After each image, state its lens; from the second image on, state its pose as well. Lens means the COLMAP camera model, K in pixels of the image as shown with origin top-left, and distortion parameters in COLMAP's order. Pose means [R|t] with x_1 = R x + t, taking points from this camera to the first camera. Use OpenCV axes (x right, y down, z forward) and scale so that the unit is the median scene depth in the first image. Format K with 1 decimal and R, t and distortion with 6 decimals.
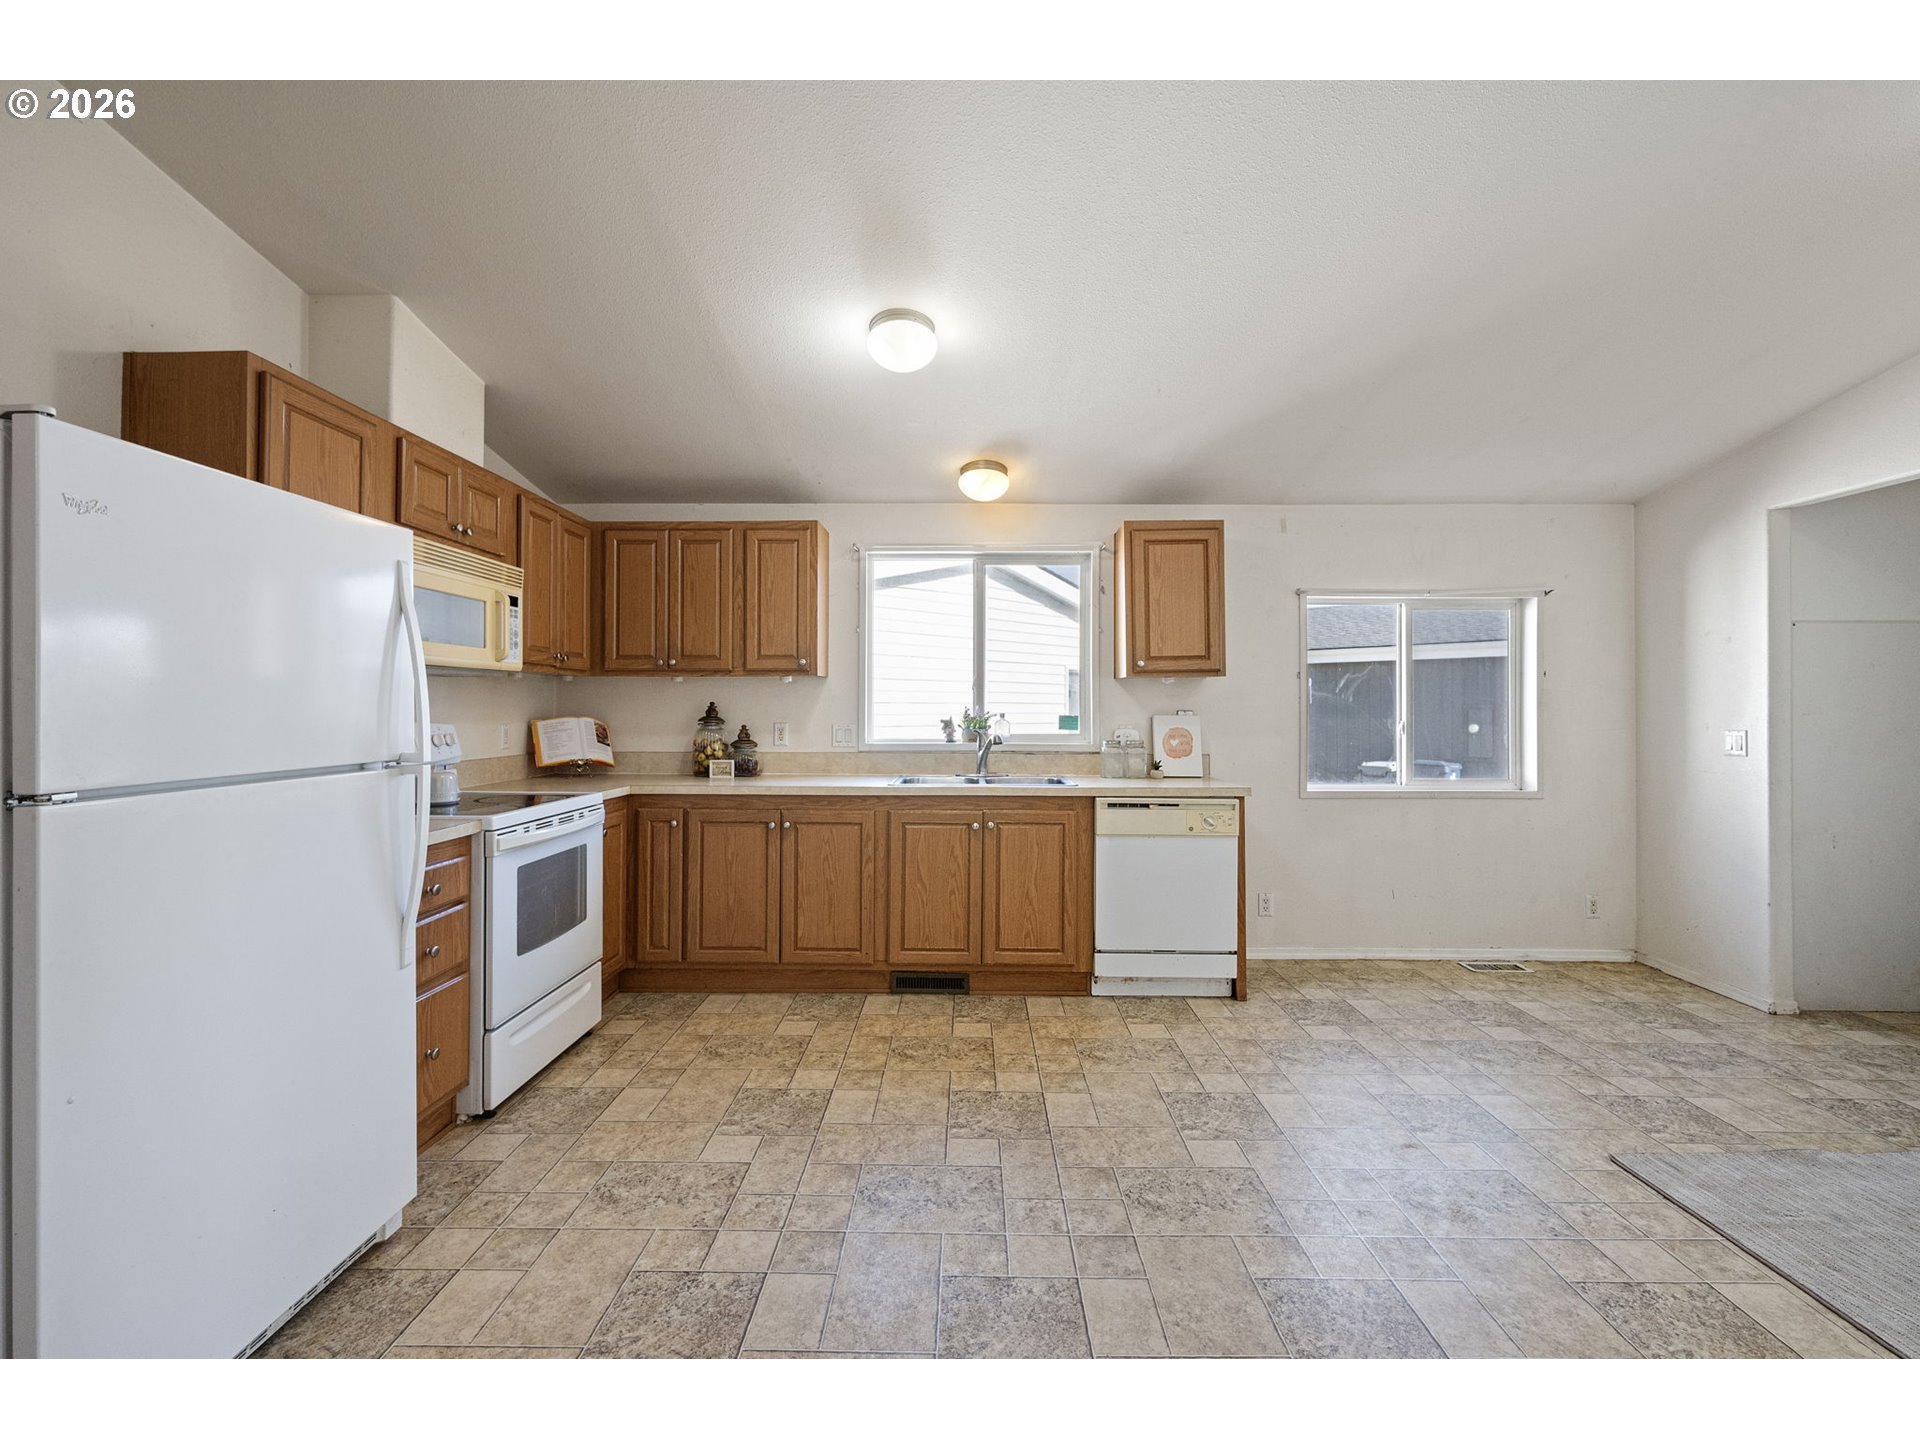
lens RADIAL K [[852.5, 0, 957.3], [0, 852.5, 703.3], [0, 0, 1]] dist [0.004430, -0.002021]
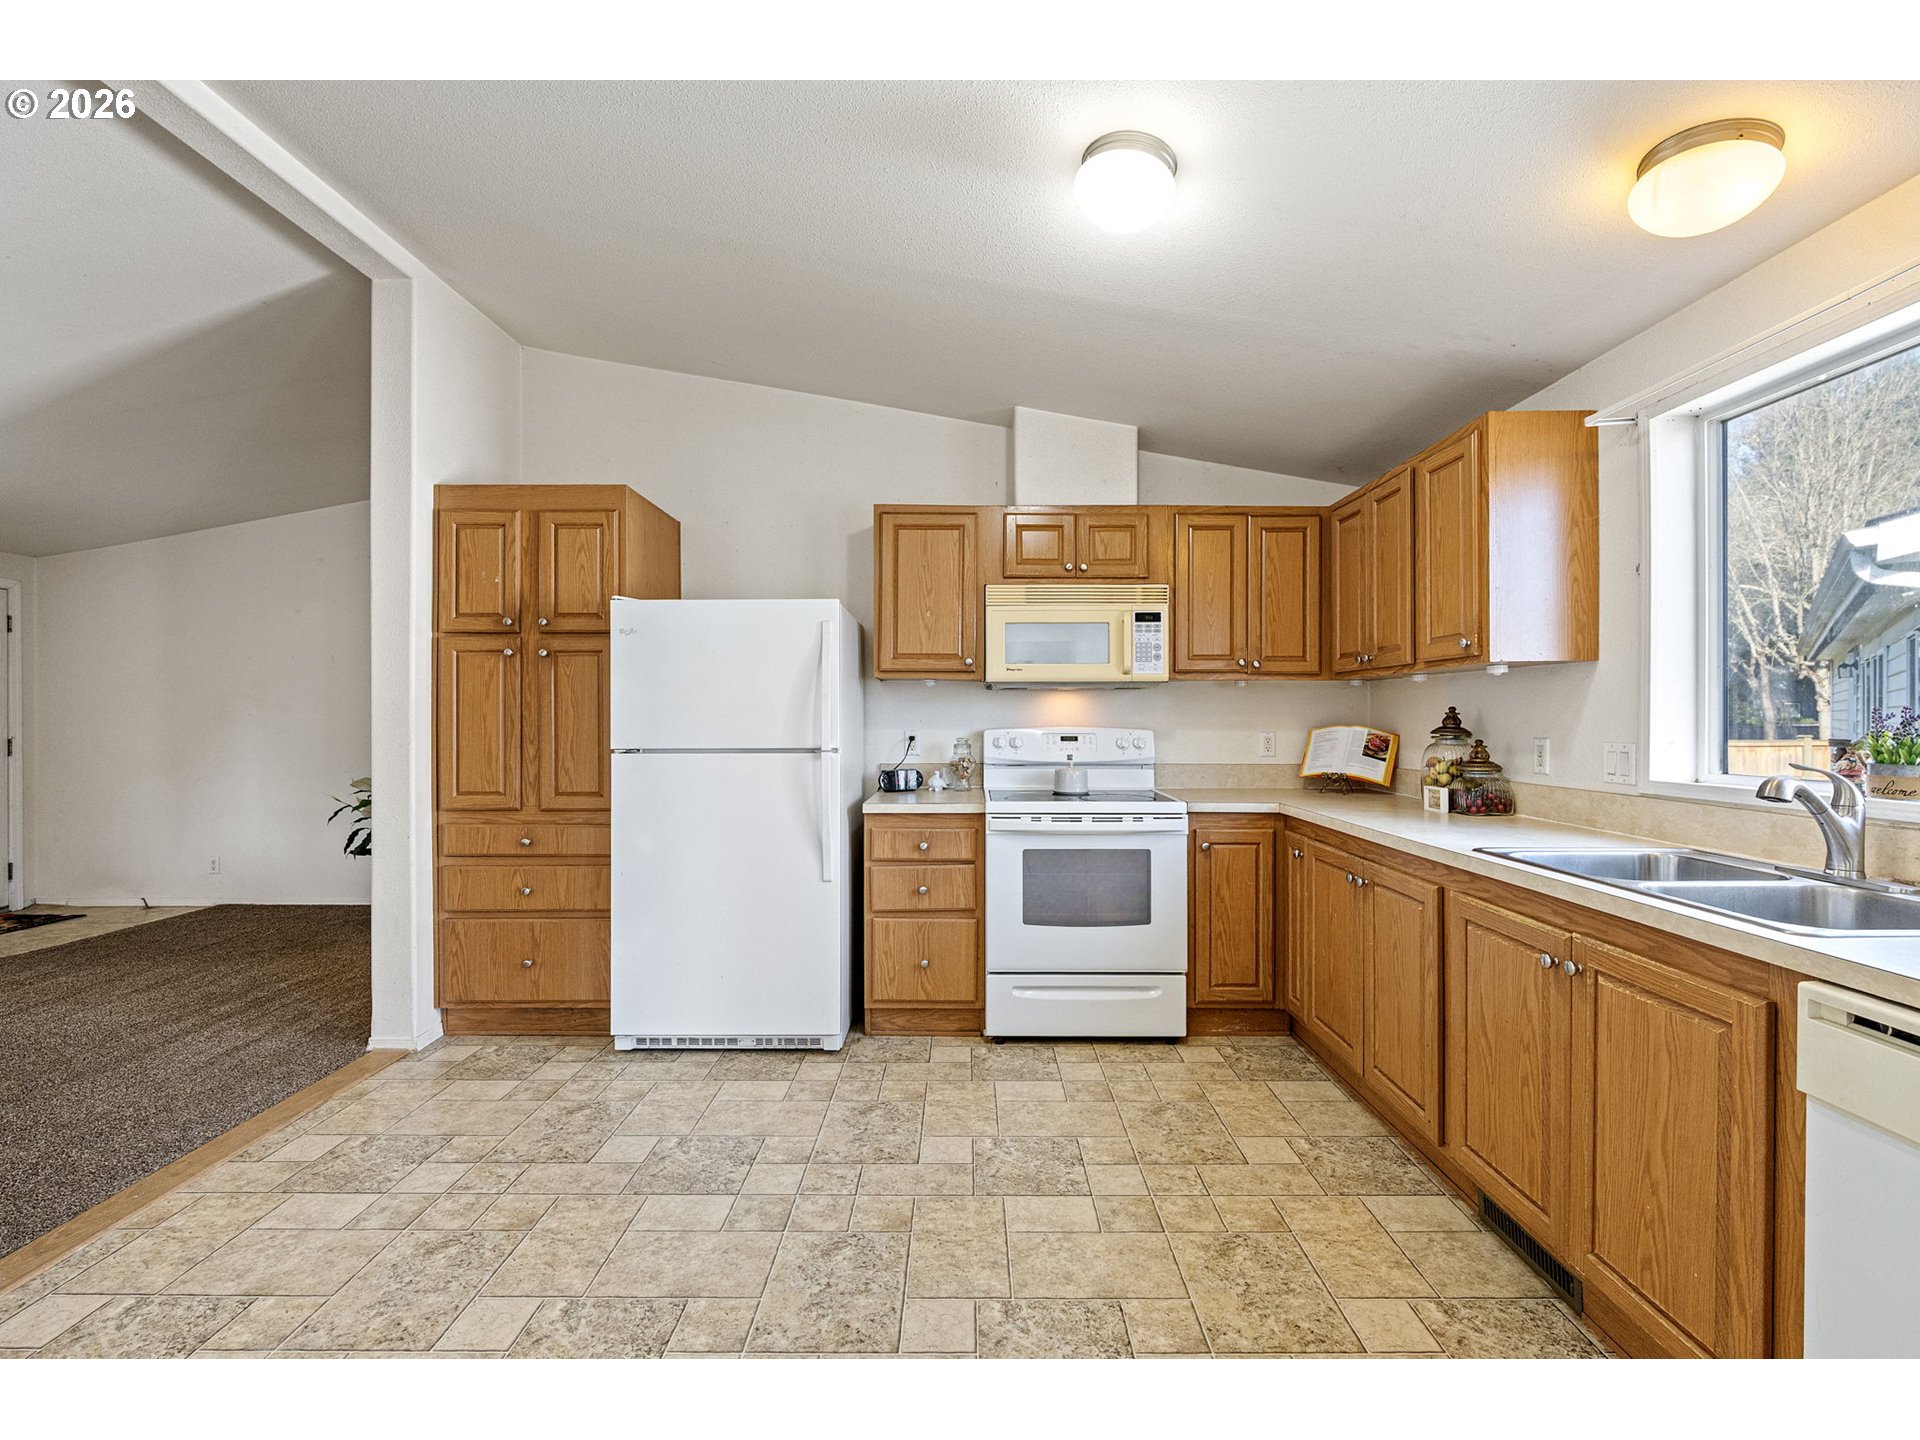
lens RADIAL K [[814.2, 0, 950.9], [0, 814.2, 721.8], [0, 0, 1]] dist [-0.007730, 0.001653]
pose [[0.023089, 0.004089, -0.999725, 0.662013], [0.006084, 0.999973, 0.004230, 0.009568], [0.999715, -0.006180, 0.023064, 0.936573]]
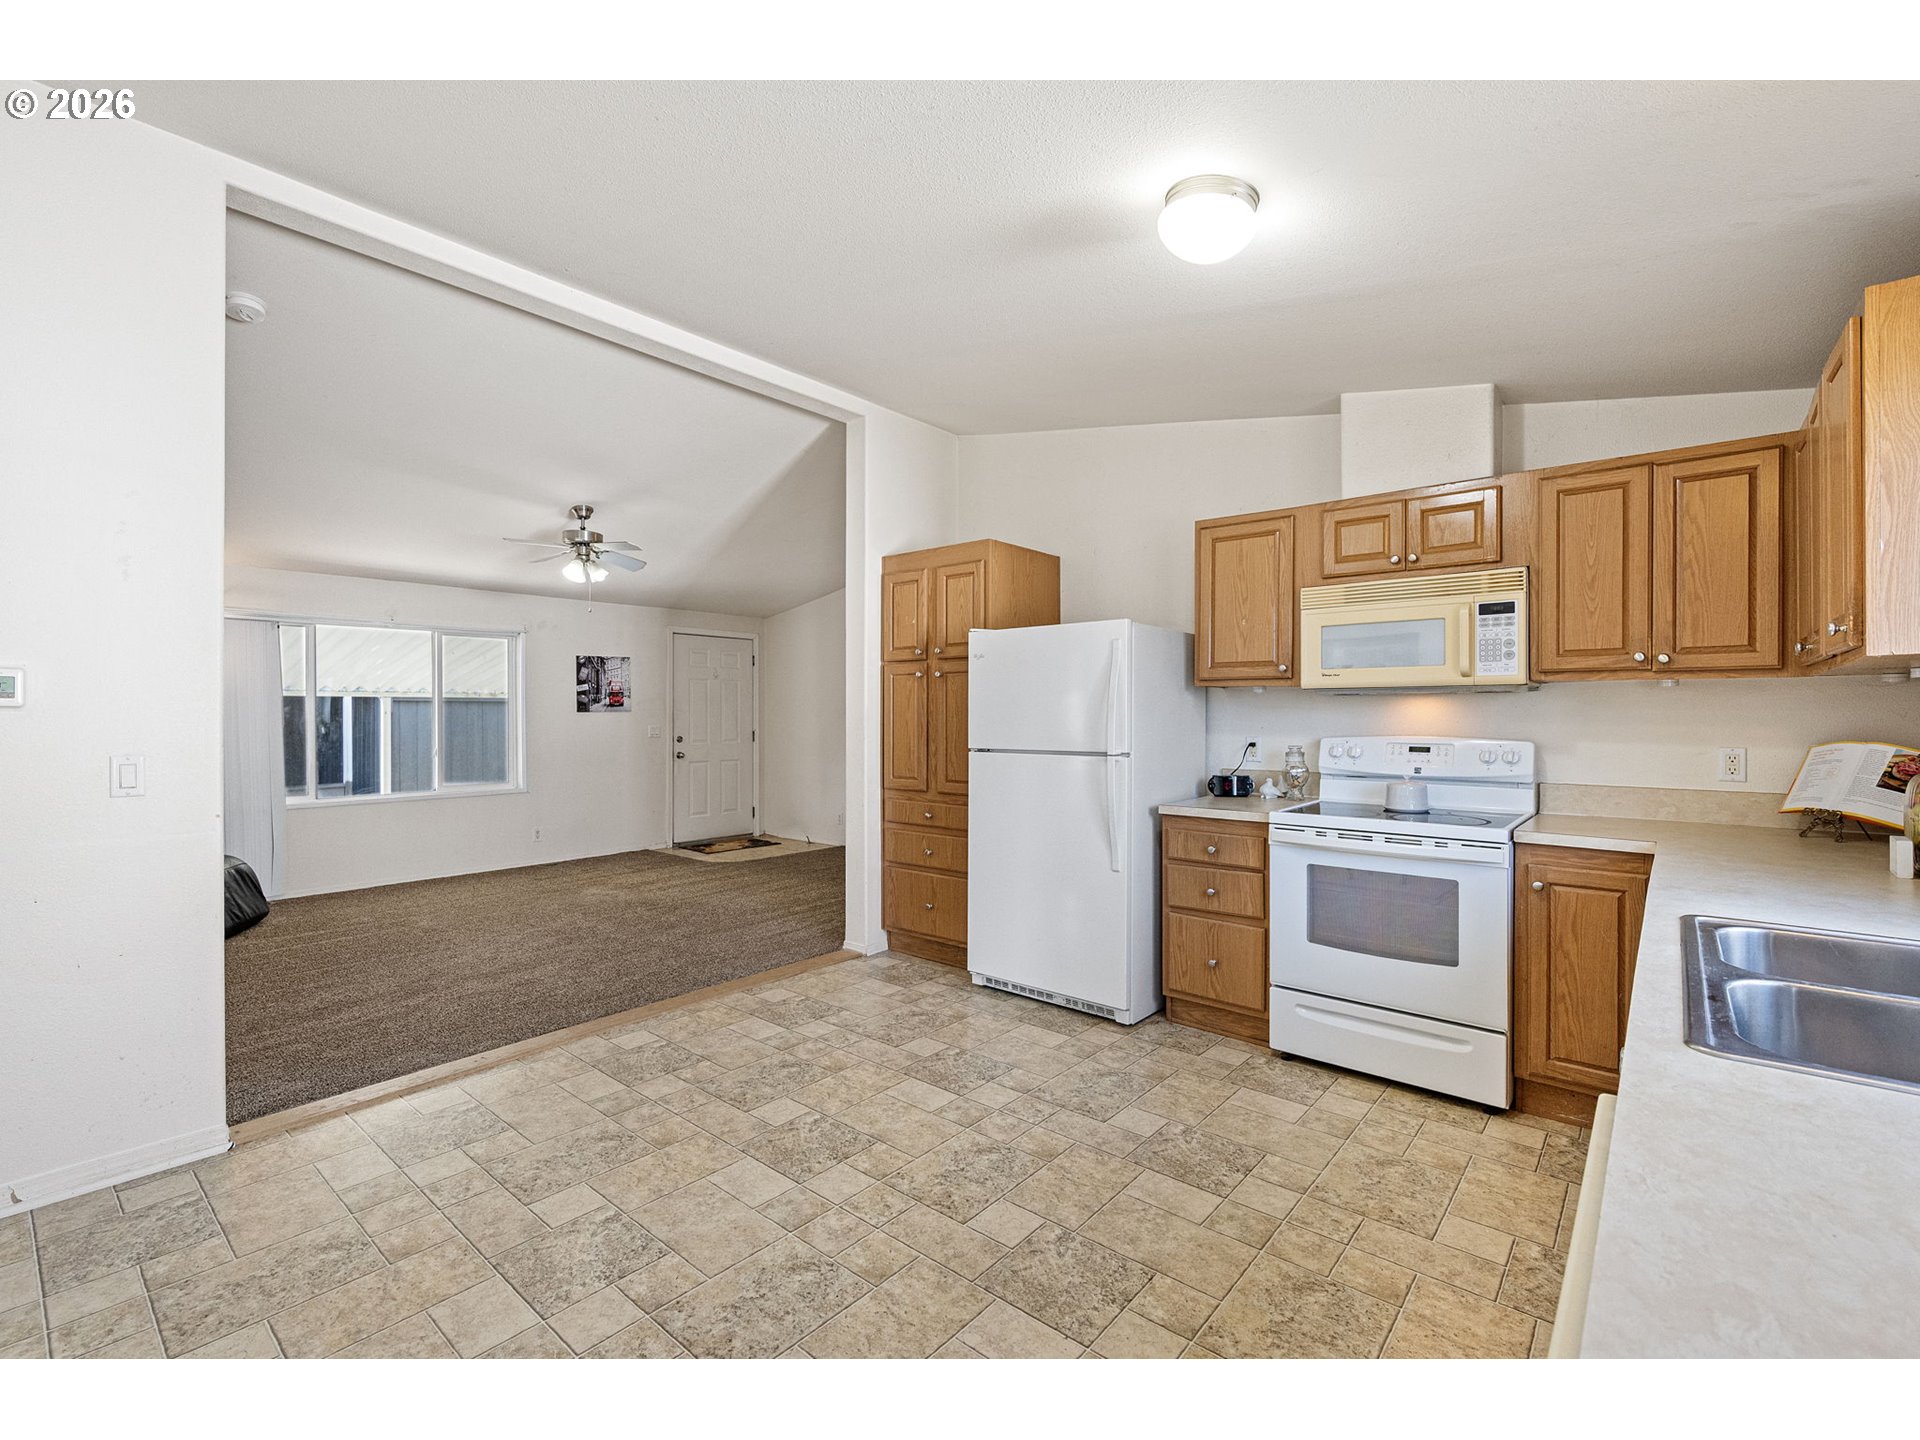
lens RADIAL K [[852.5, 0, 970.0], [0, 852.5, 703.3], [0, 0, 1]] dist [0.004430, -0.002021]
pose [[-0.627208, -0.012410, -0.778753, 0.713252], [0.001823, 0.999847, -0.017401, -0.003501], [0.778850, -0.012334, -0.627089, 1.468823]]
